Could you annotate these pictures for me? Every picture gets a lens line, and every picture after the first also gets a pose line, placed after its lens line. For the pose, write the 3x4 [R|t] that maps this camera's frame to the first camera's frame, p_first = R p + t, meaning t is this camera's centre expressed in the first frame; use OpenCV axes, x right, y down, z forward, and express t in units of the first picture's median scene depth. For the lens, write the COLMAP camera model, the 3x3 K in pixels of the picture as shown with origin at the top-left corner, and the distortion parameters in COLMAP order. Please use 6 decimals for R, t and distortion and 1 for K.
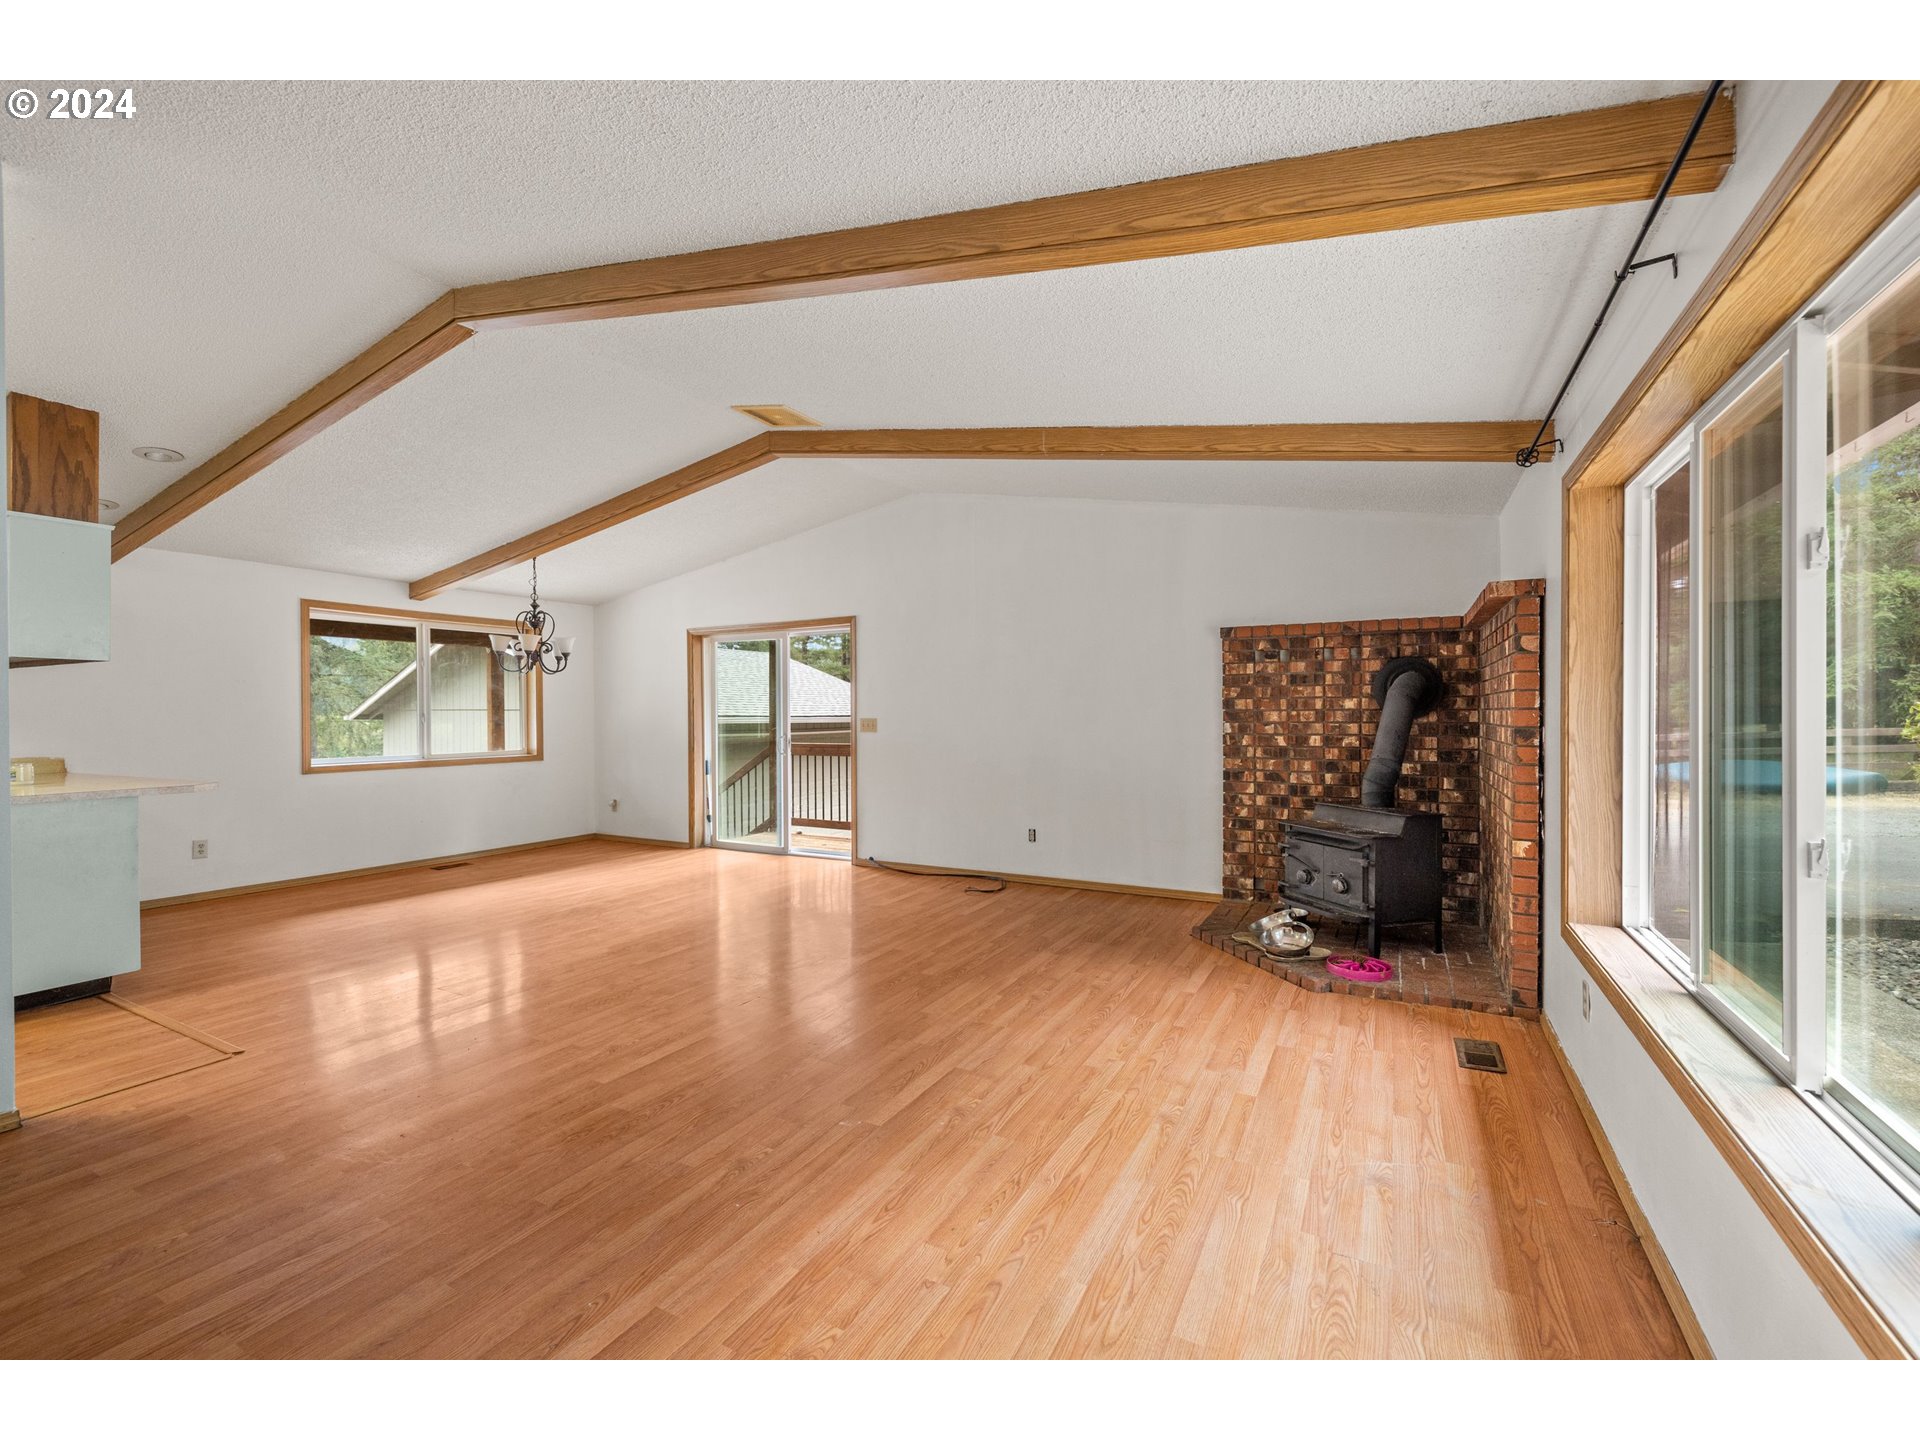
lens RADIAL K [[813.5, 0, 965.8], [0, 813.5, 715.5], [0, 0, 1]] dist [0.002509, 0.000155]
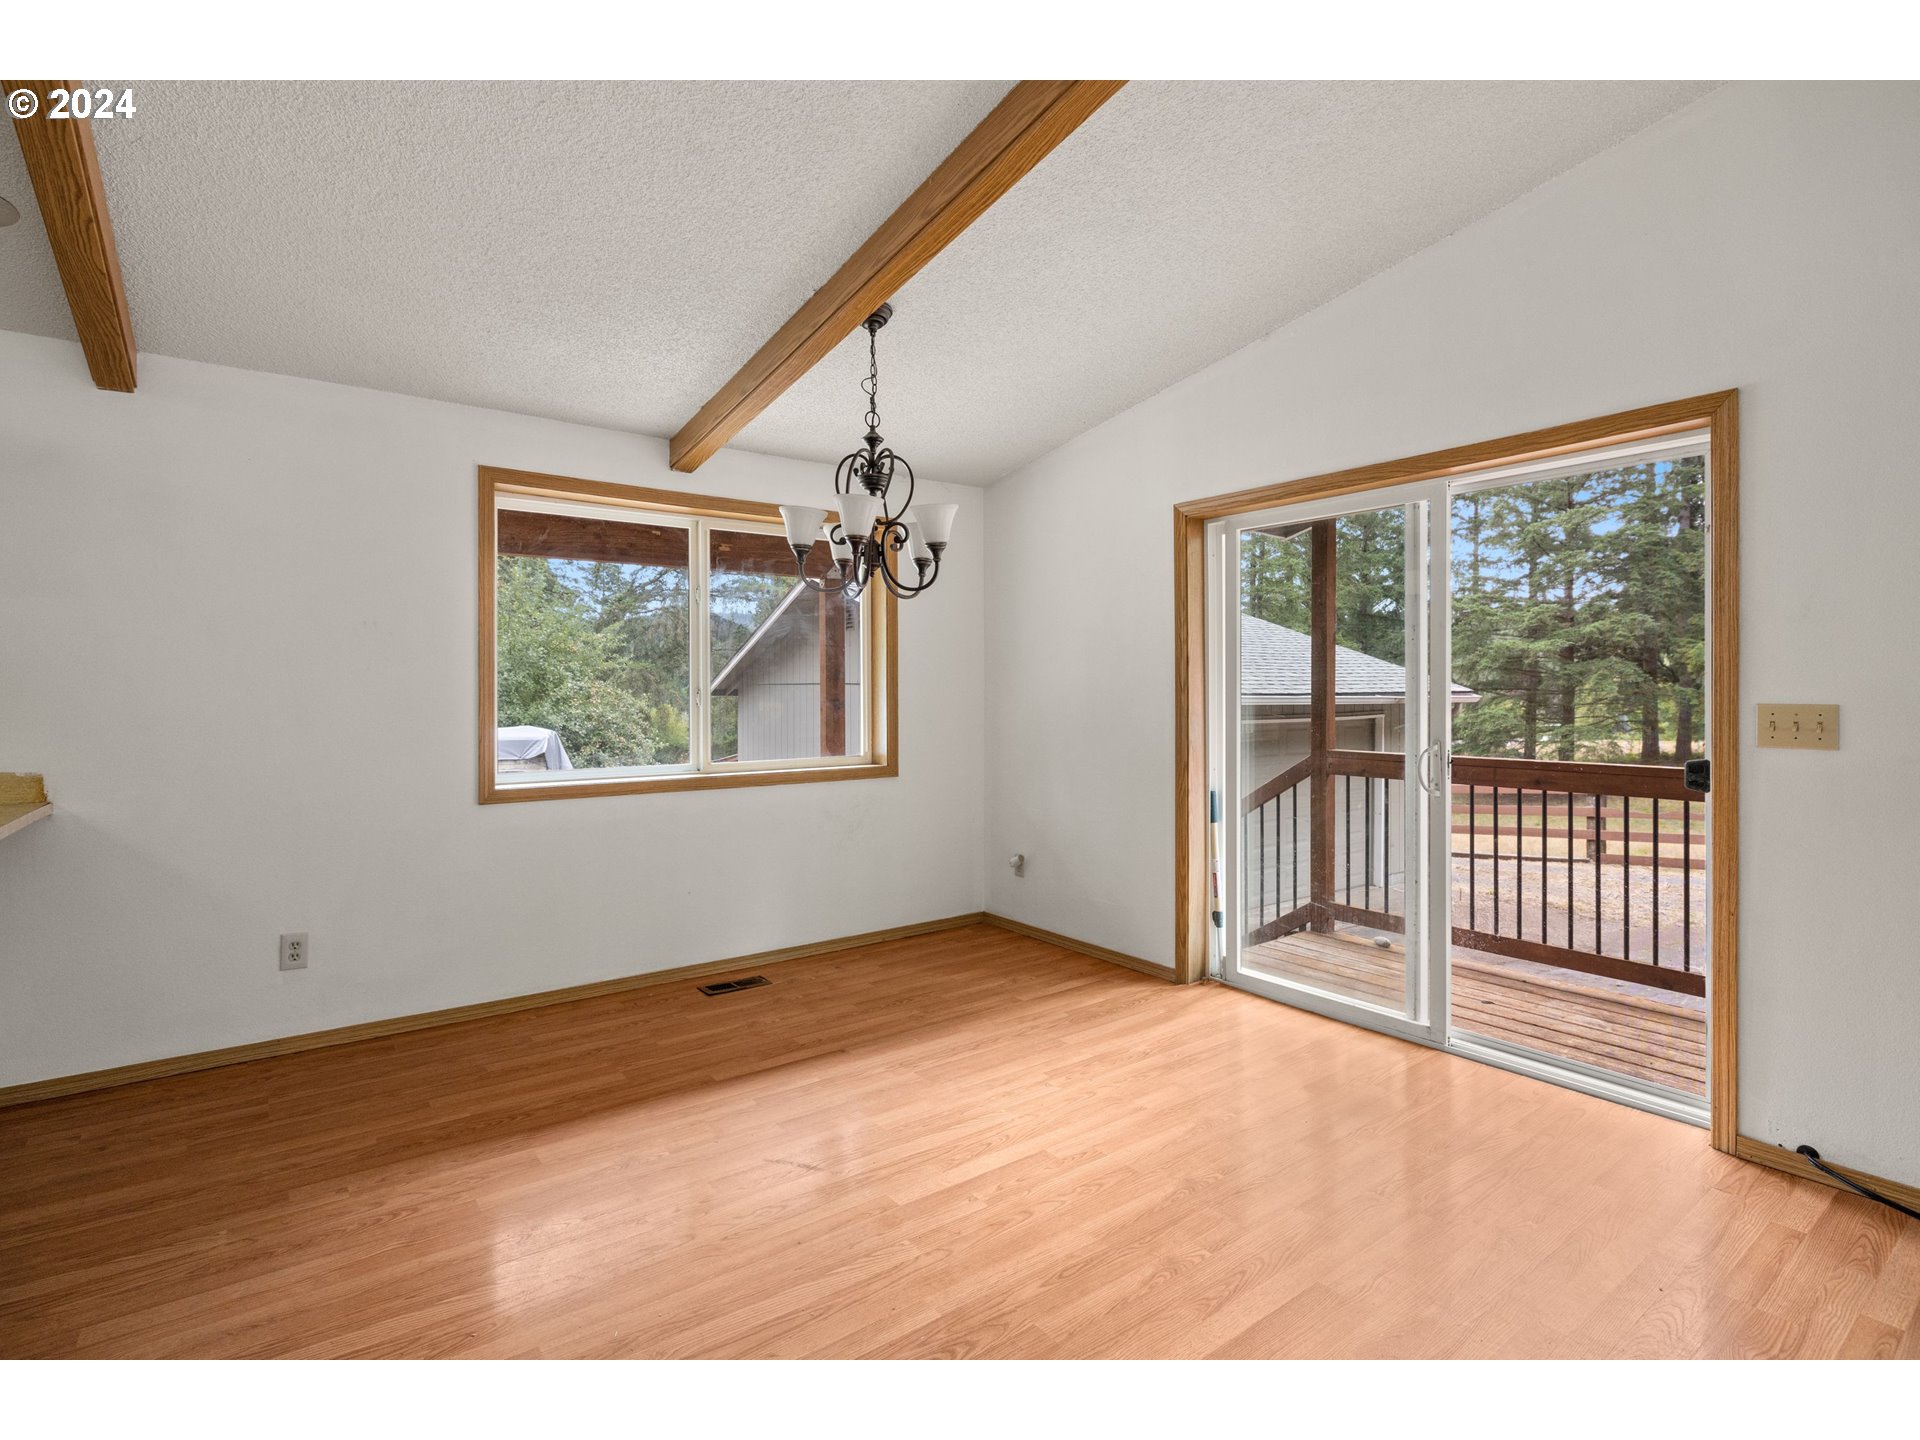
lens RADIAL K [[927.8, 0, 955.8], [0, 927.8, 704.9], [0, 0, 1]] dist [0.001020, 0.000355]
pose [[0.906499, 0.008105, -0.422129, -0.317962], [-0.002774, 0.999908, 0.013241, -0.000345], [0.422198, -0.010832, 0.906439, 0.647202]]
